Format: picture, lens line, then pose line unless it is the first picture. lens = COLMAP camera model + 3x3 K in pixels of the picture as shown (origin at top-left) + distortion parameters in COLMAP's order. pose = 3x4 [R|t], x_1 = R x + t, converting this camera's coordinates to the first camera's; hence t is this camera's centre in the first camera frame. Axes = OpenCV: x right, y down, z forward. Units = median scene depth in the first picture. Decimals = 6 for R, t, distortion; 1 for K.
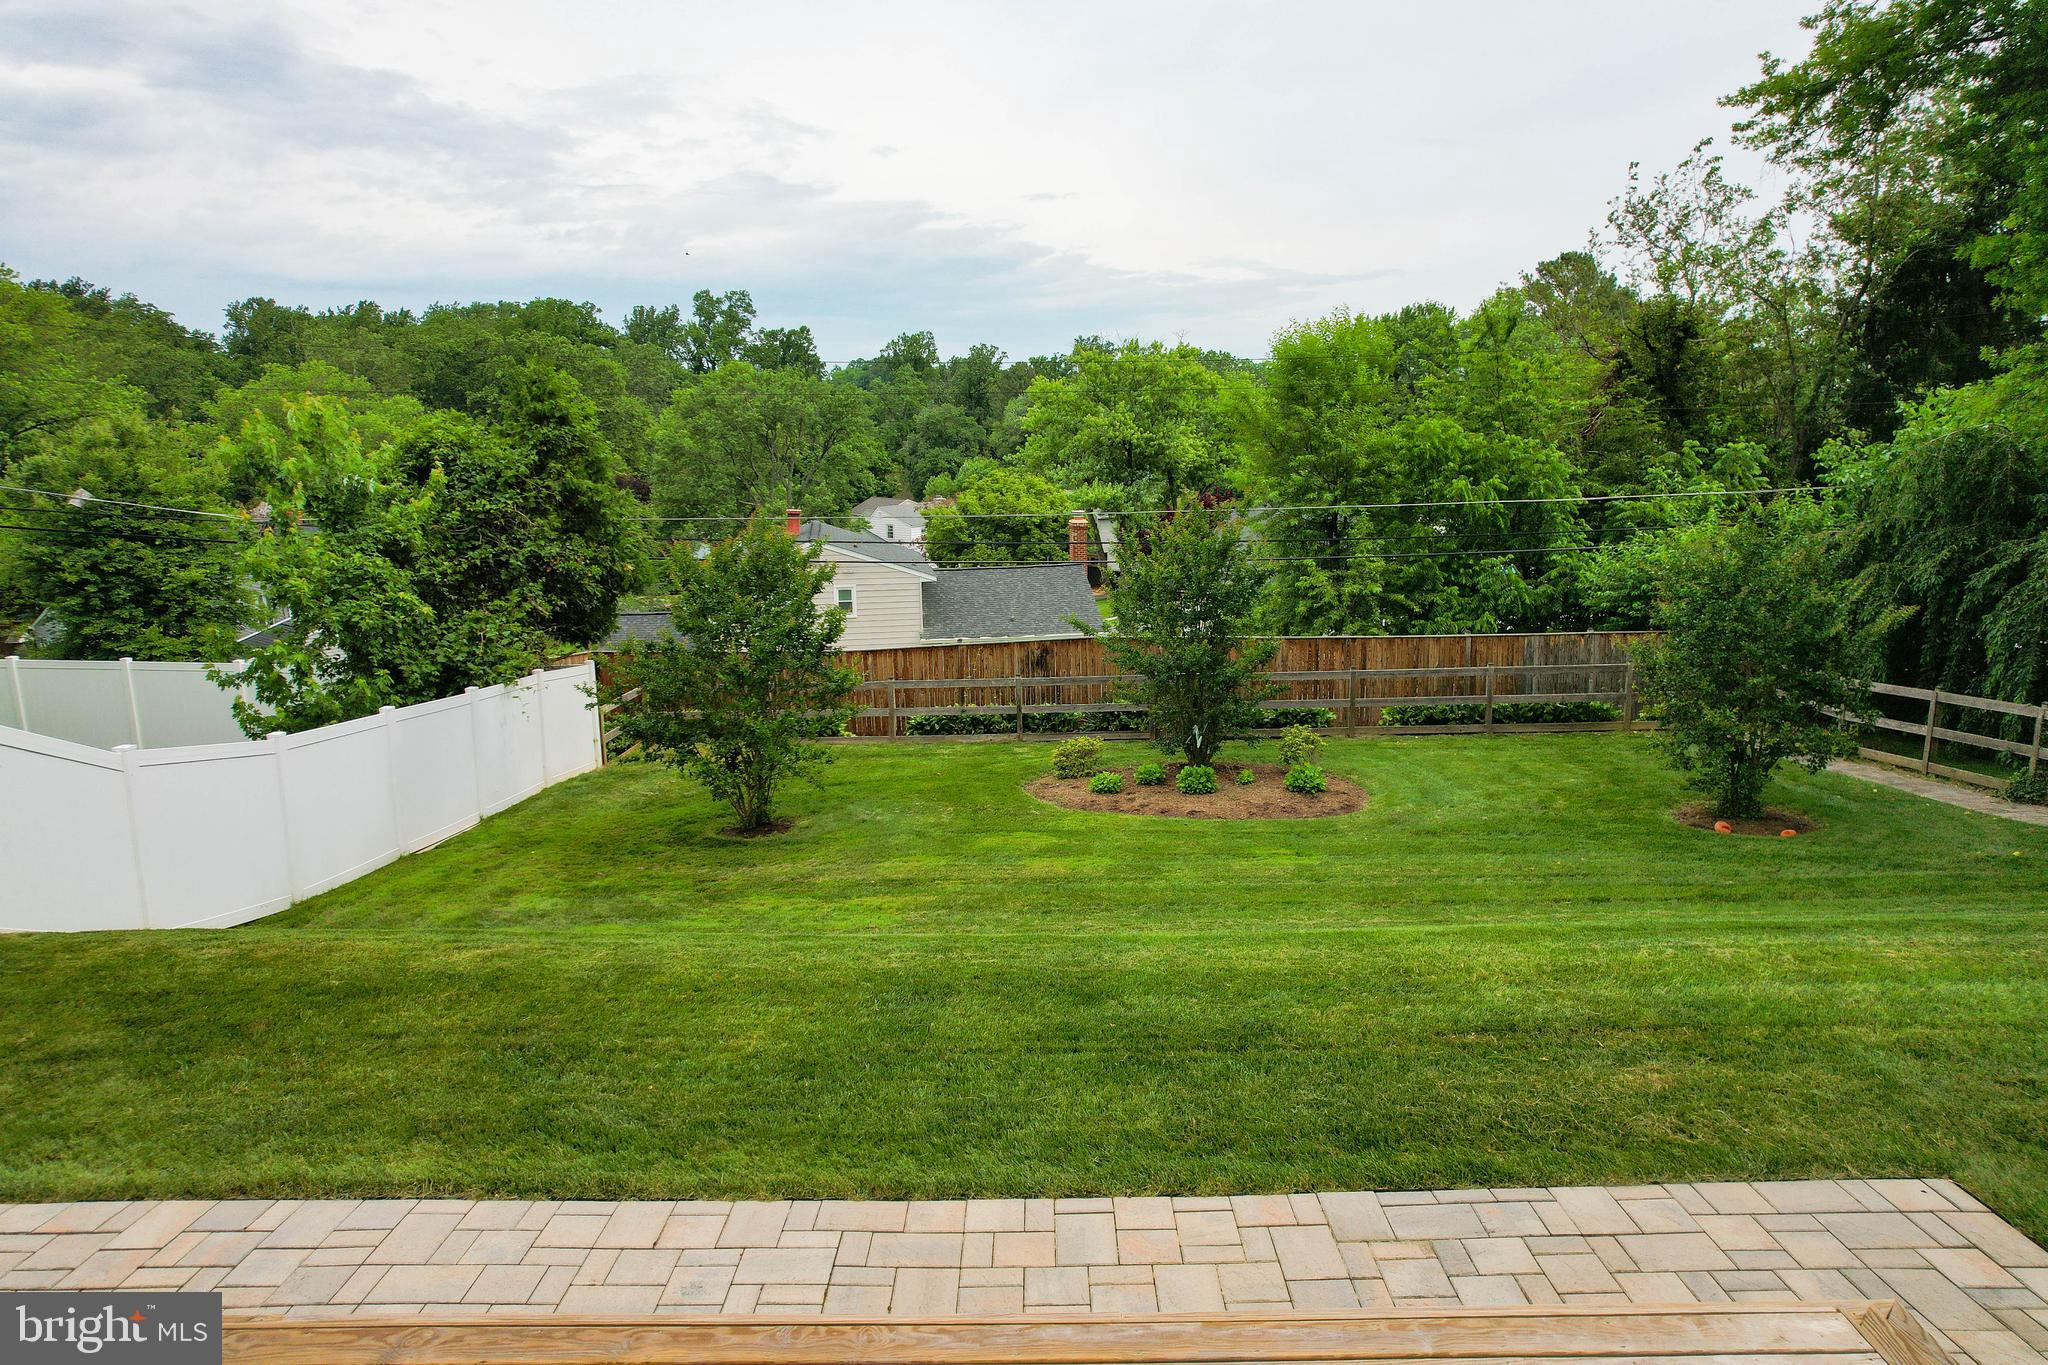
lens RADIAL K [[1310.1, 0, 1028.1], [0, 1310.1, 692.9], [0, 0, 1]] dist [-0.067152, 0.057024]
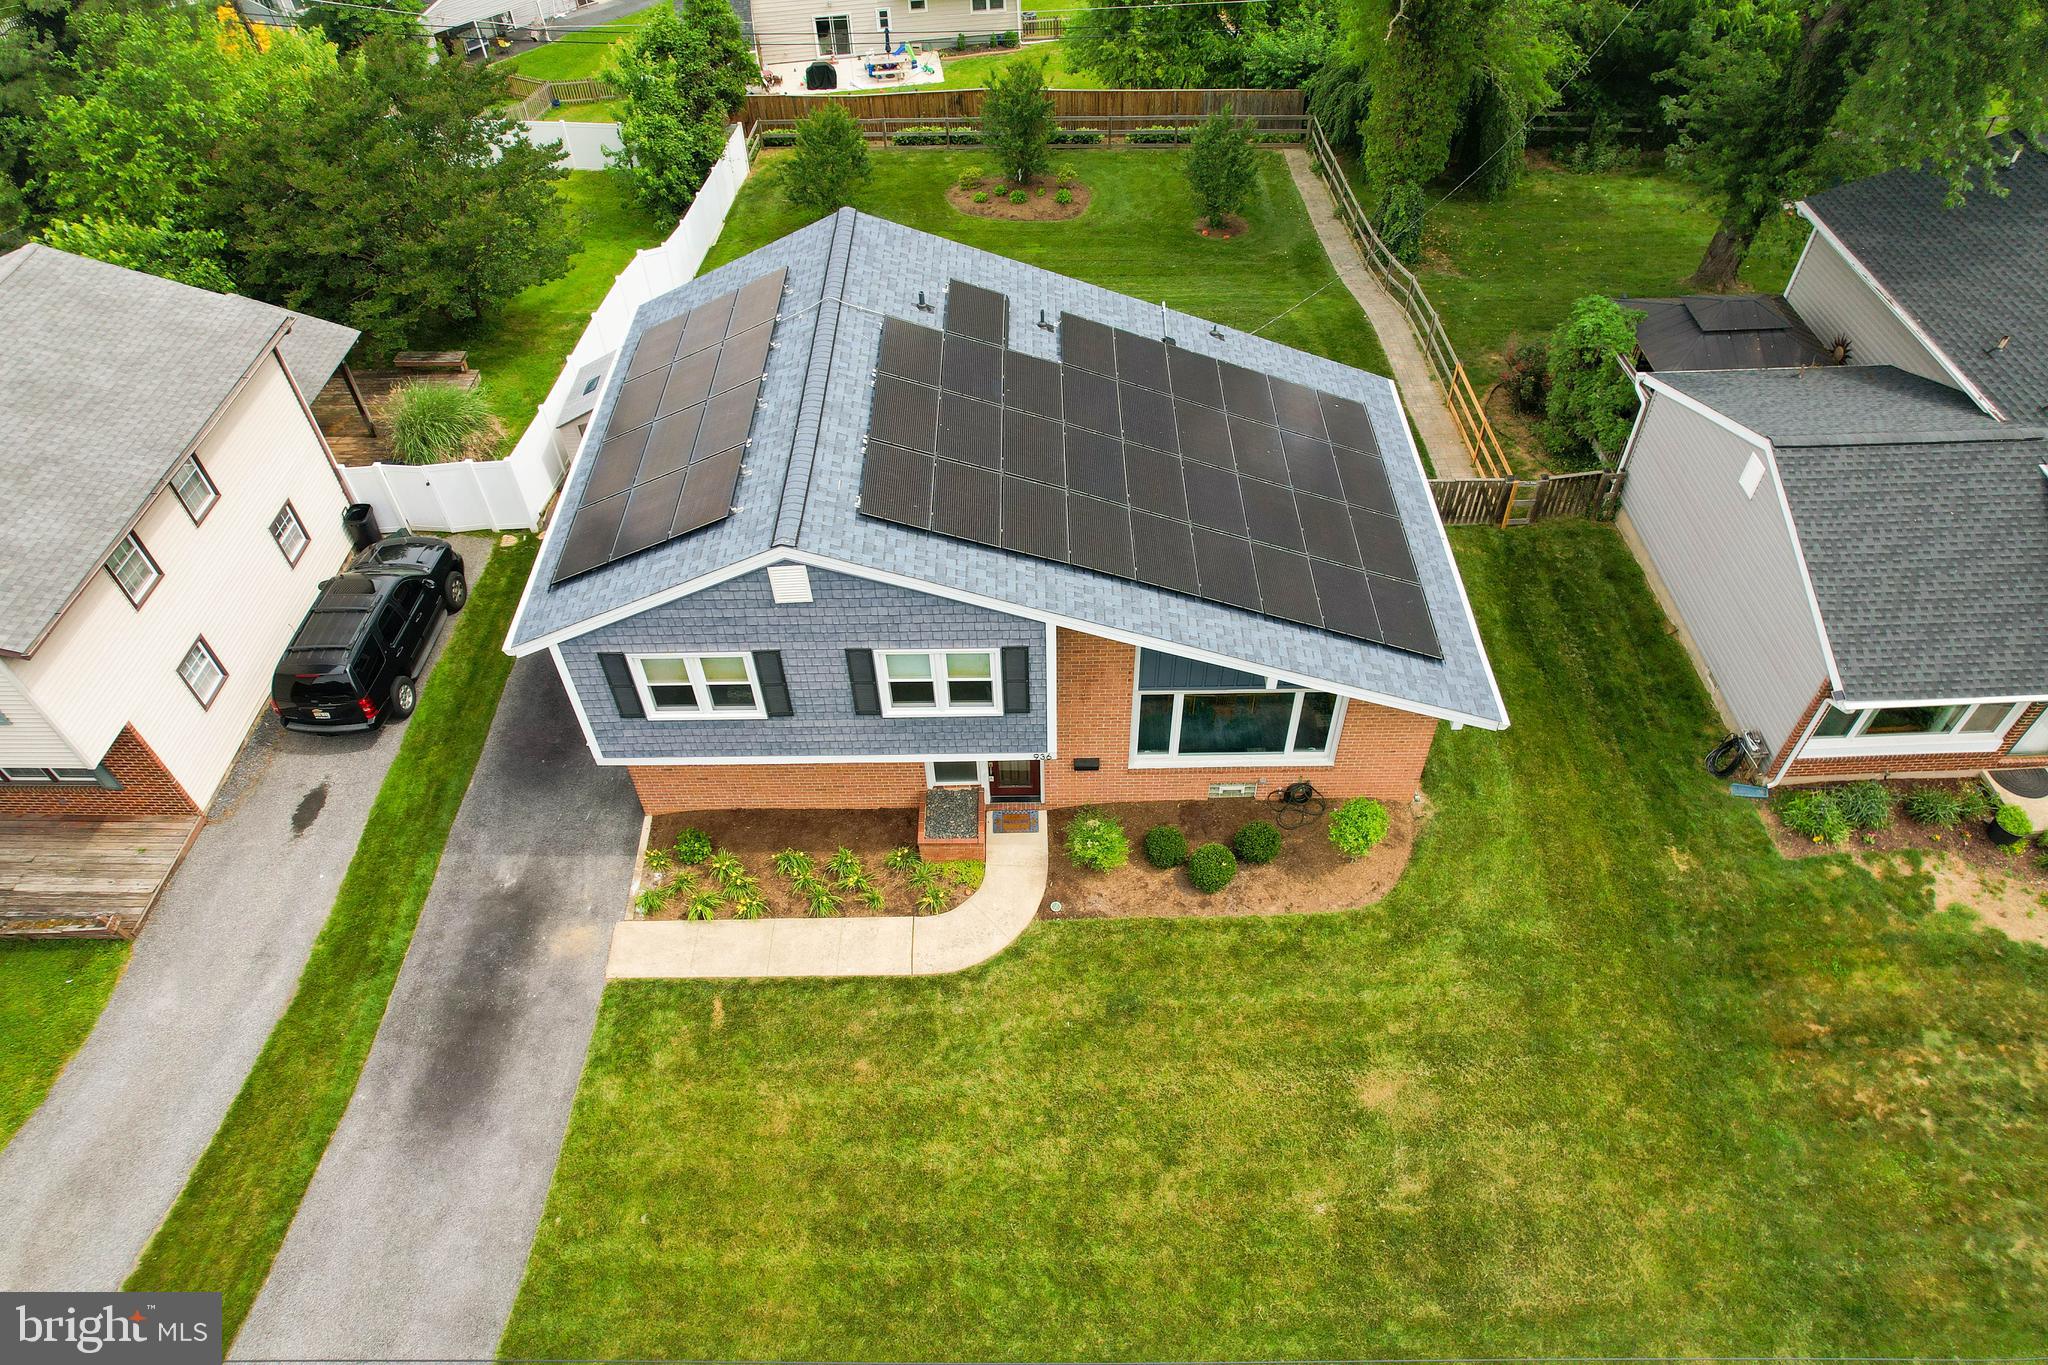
lens RADIAL K [[1310.1, 0, 1039.2], [0, 1310.1, 689.7], [0, 0, 1]] dist [-0.067152, 0.057024]
pose [[0.999876, -0.011695, 0.010515, 0.023837], [0.003330, 0.810872, 0.585214, -0.106817], [-0.015370, -0.585106, 0.810811, -0.262084]]
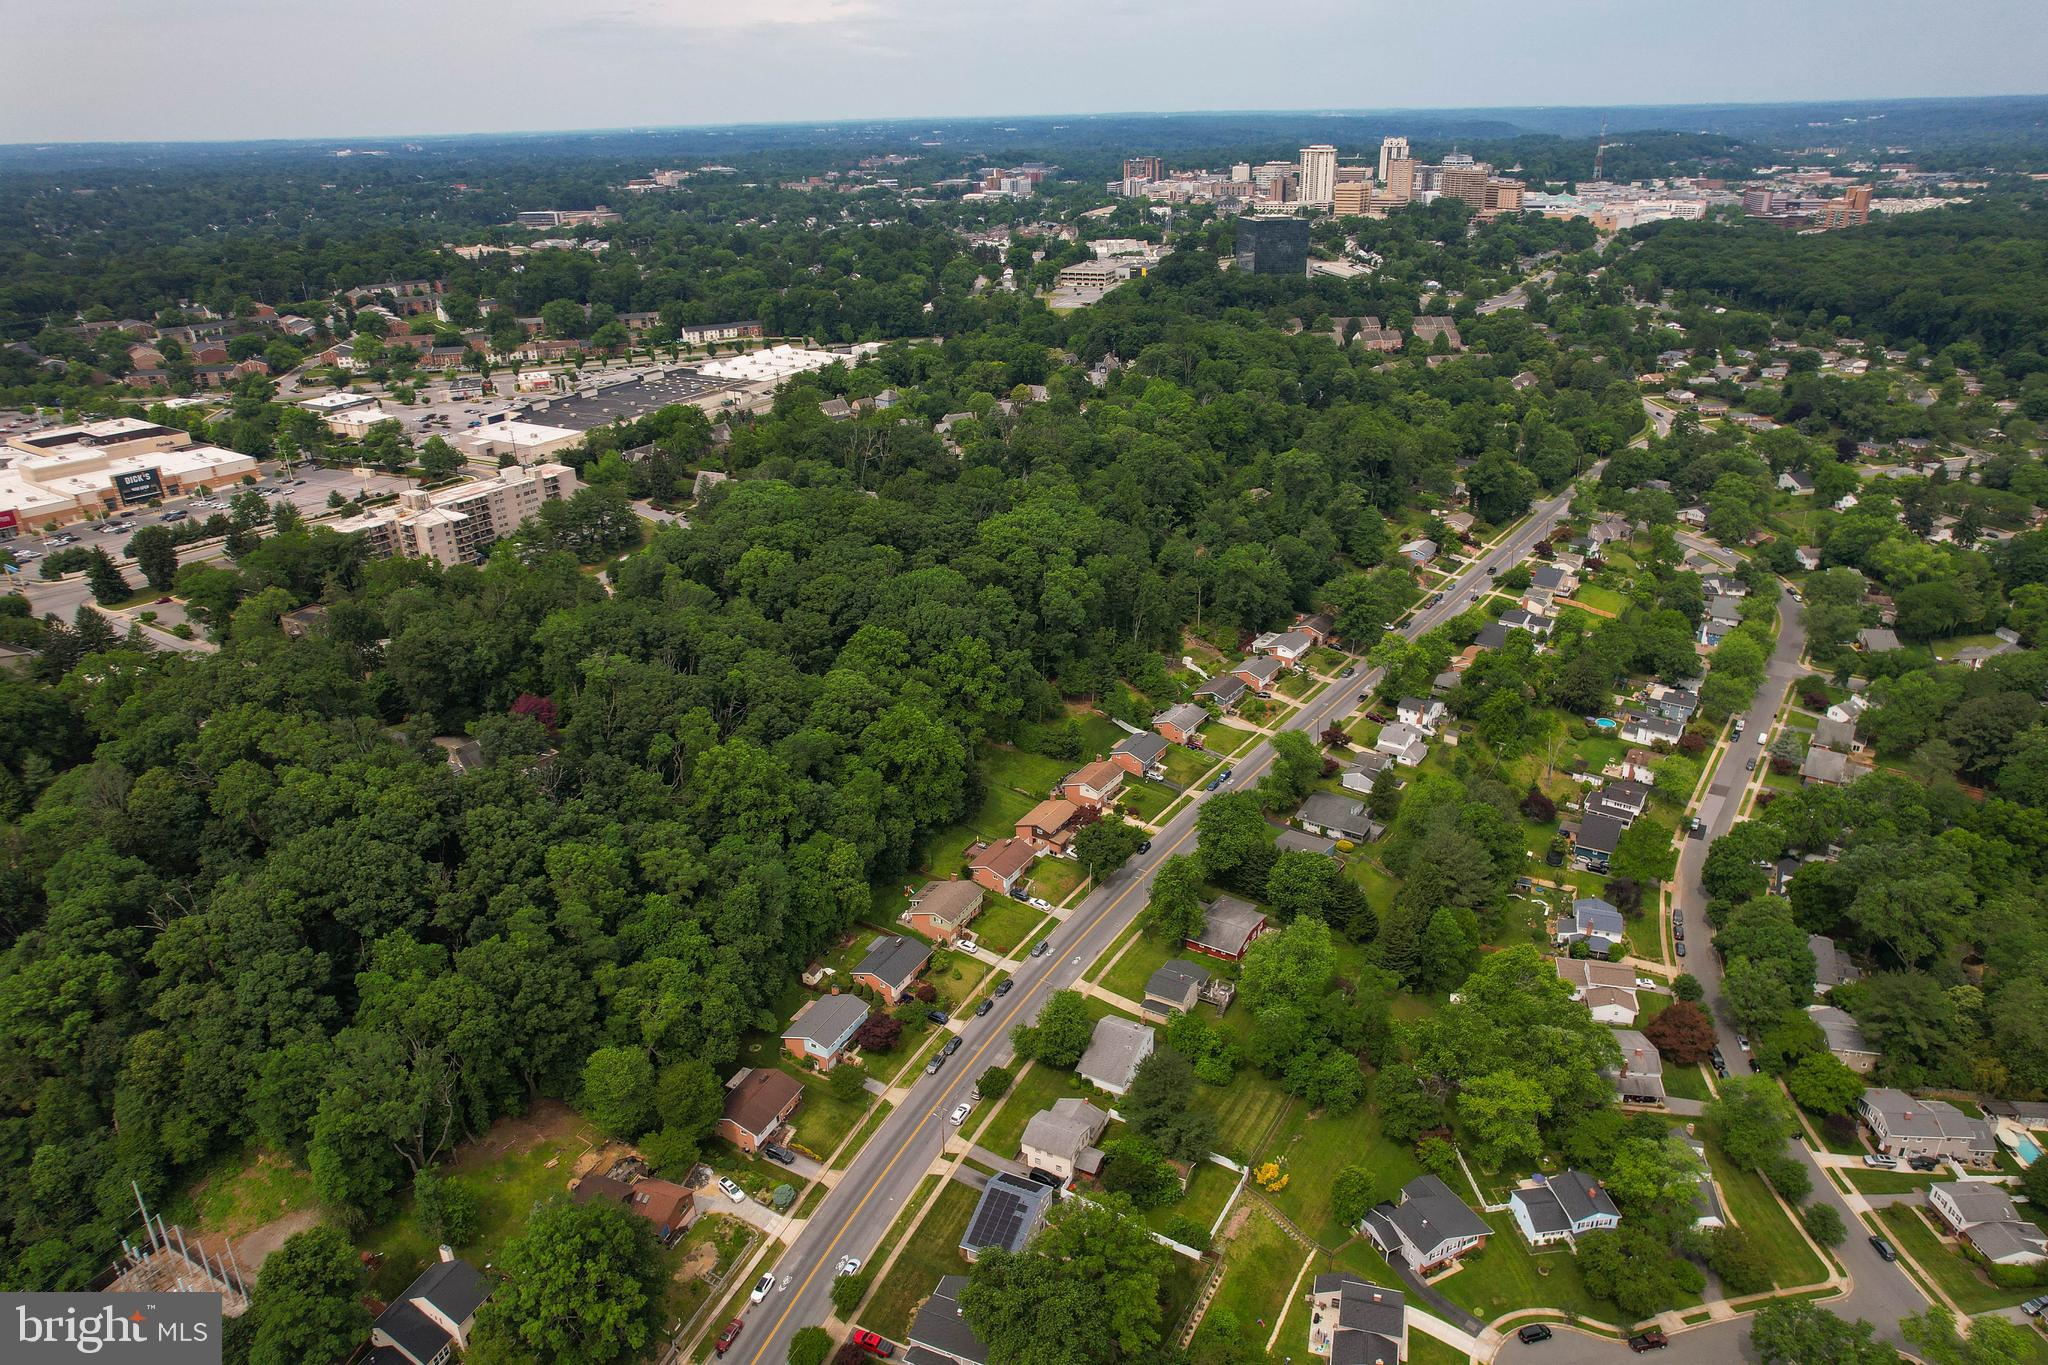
lens RADIAL K [[1310.1, 0, 1044.7], [0, 1310.1, 690.3], [0, 0, 1]] dist [-0.067152, 0.057024]
pose [[-0.404935, 0.388768, -0.827579, 1.307962], [-0.162912, 0.859946, 0.483686, -1.641697], [0.899715, 0.330683, -0.284887, 0.277828]]
